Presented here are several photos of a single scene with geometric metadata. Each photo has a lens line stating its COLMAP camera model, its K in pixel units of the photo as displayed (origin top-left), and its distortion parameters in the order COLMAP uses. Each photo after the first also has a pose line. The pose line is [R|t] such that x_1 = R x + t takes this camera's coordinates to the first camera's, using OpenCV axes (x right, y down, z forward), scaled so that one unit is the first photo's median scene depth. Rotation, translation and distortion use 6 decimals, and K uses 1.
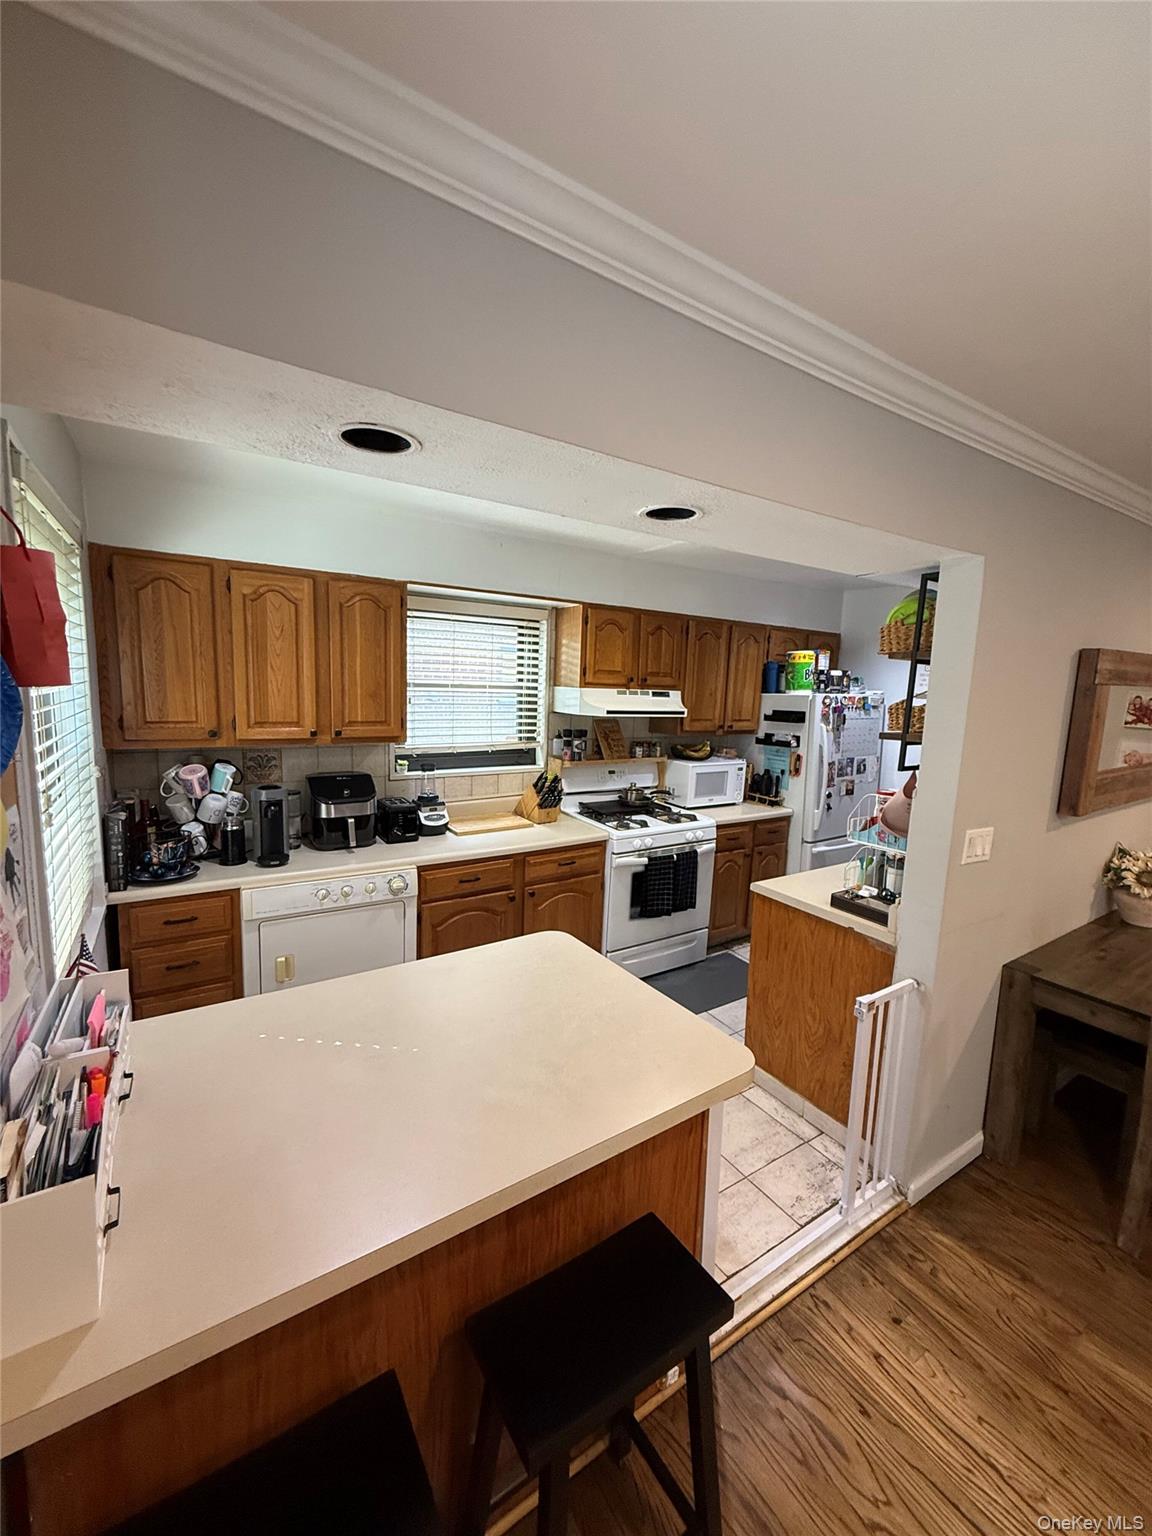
lens RADIAL K [[610.5, 0, 572.4], [0, 610.5, 763.8], [0, 0, 1]] dist [-0.000249, -0.000048]
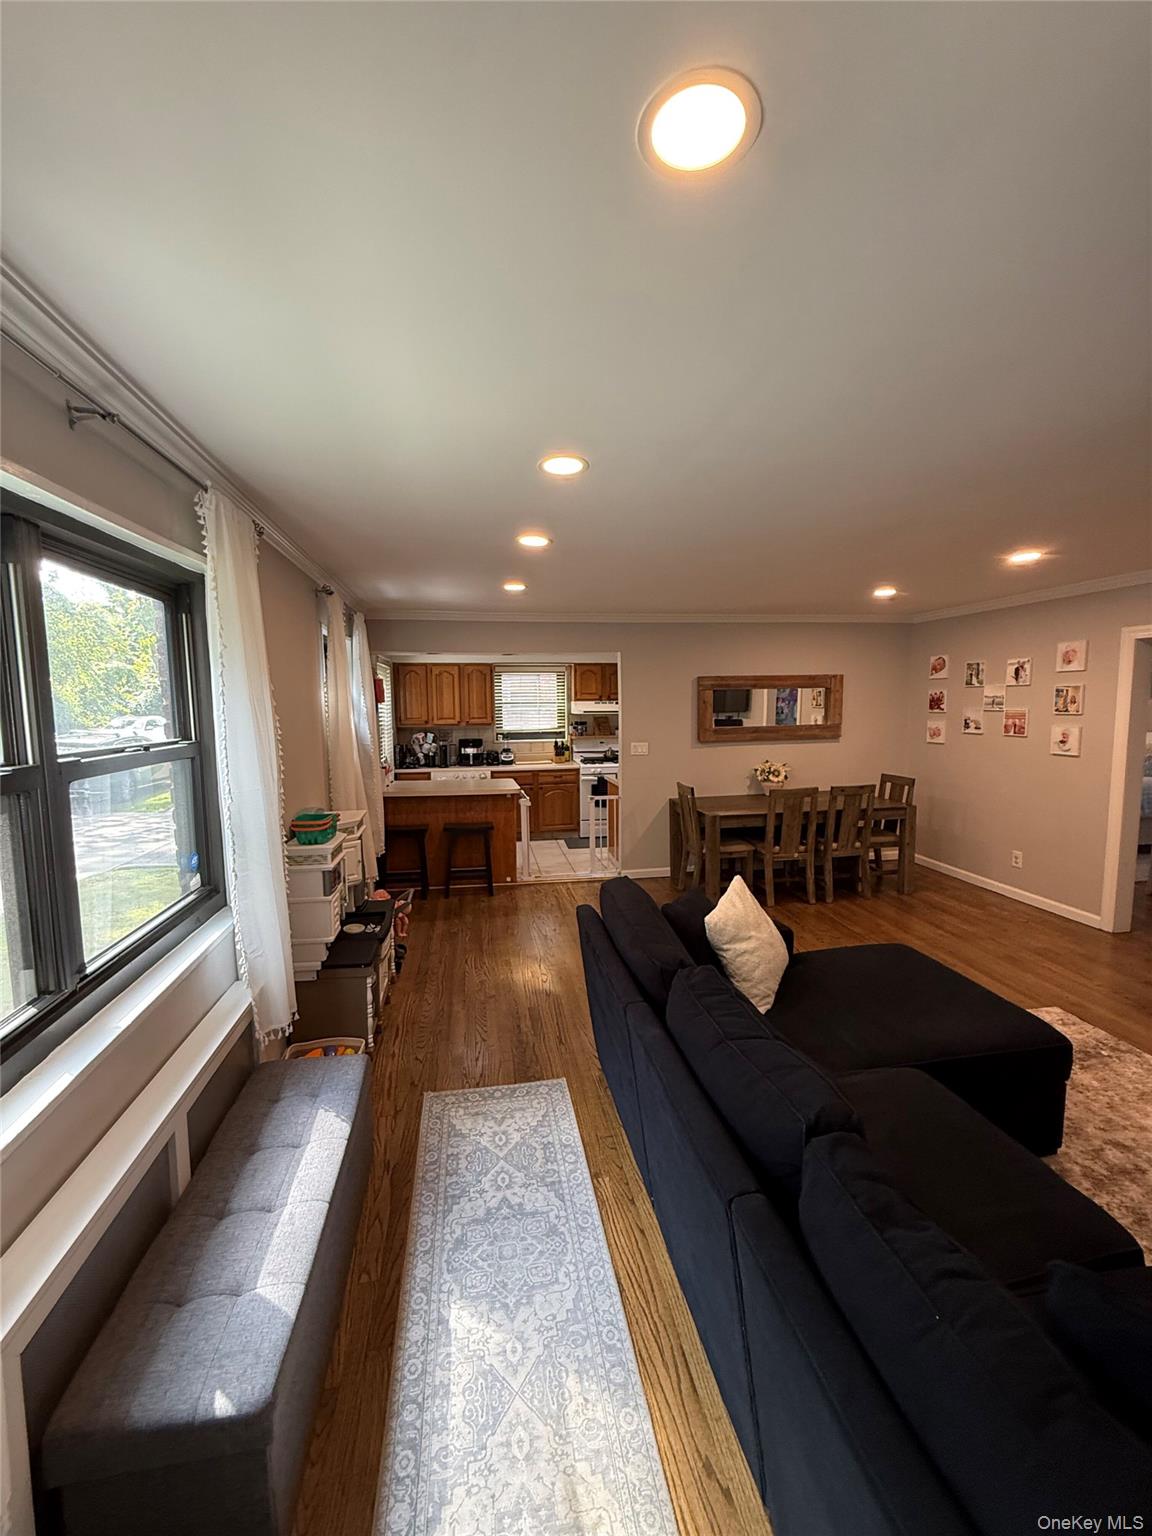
lens RADIAL K [[610.5, 0, 574.0], [0, 610.5, 763.3], [0, 0, 1]] dist [-0.000249, -0.000048]
pose [[0.921306, -0.002294, -0.388831, 1.002889], [-0.012326, 0.999308, -0.035101, 0.202242], [0.388642, 0.037131, 0.920640, -1.176998]]
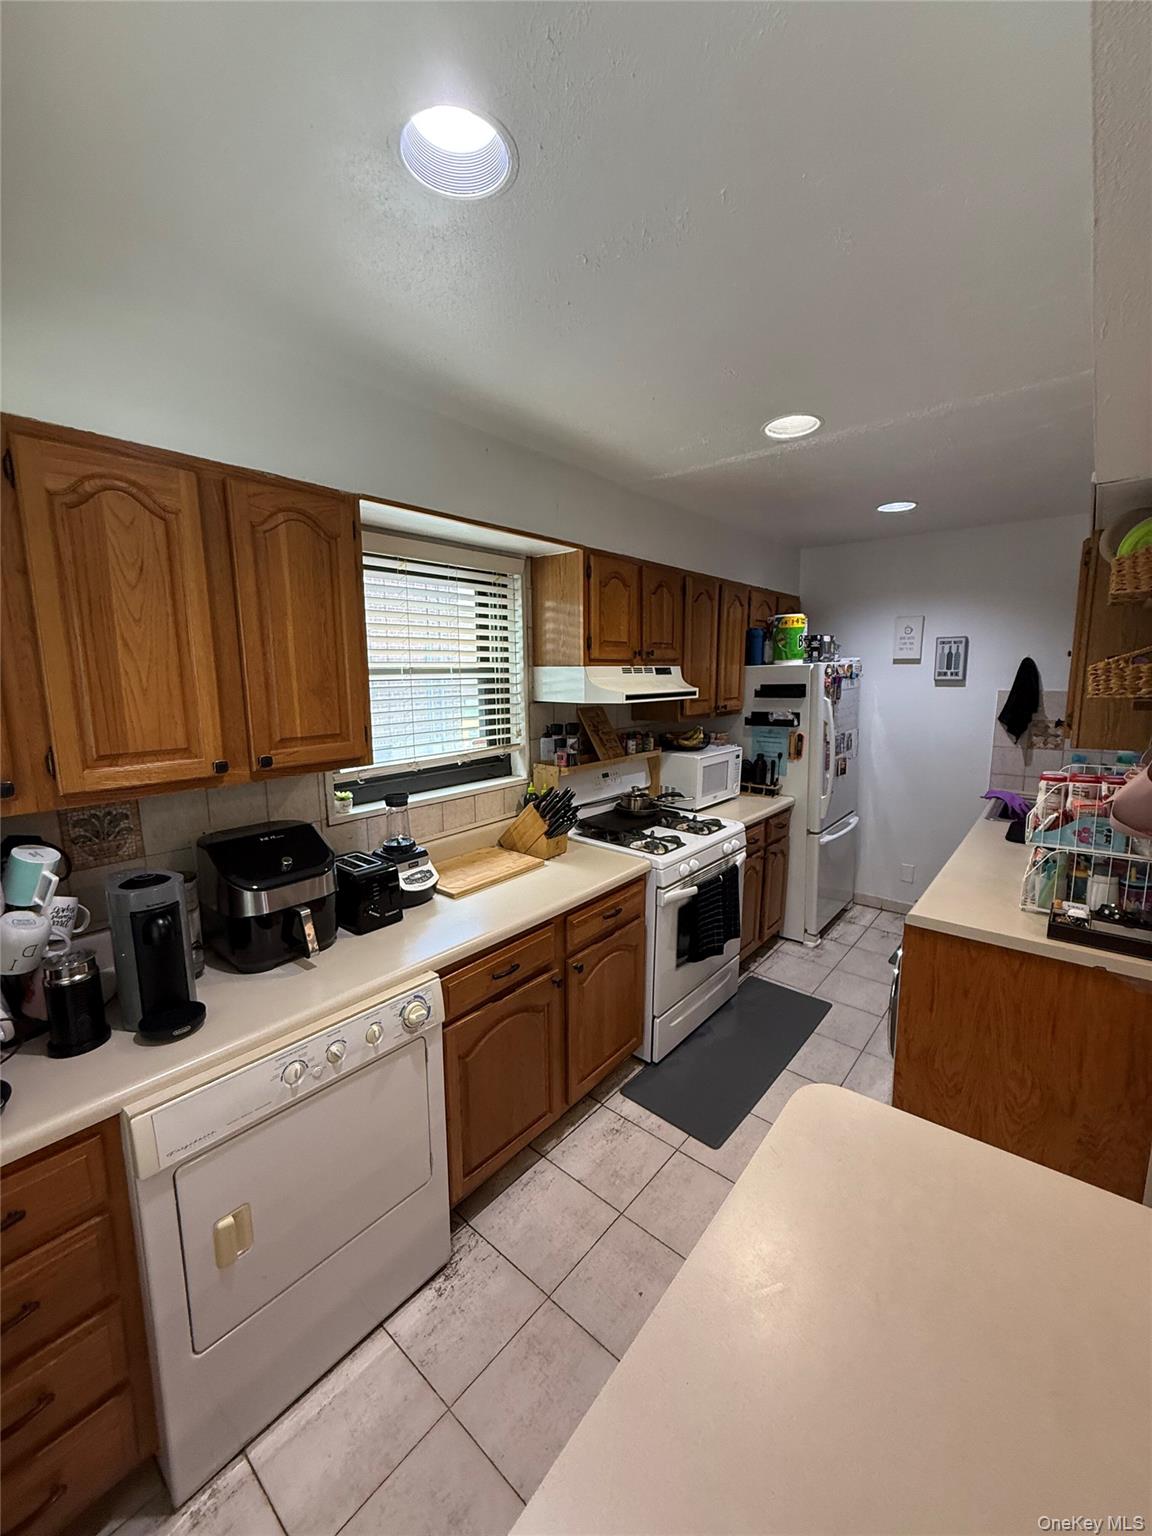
lens RADIAL K [[610.5, 0, 572.5], [0, 610.5, 764.4], [0, 0, 1]] dist [-0.000249, -0.000048]
pose [[0.953300, -0.089426, 0.288483, -0.256592], [0.082079, 0.995920, 0.037489, -0.042431], [-0.290659, -0.012059, 0.956751, 0.356553]]
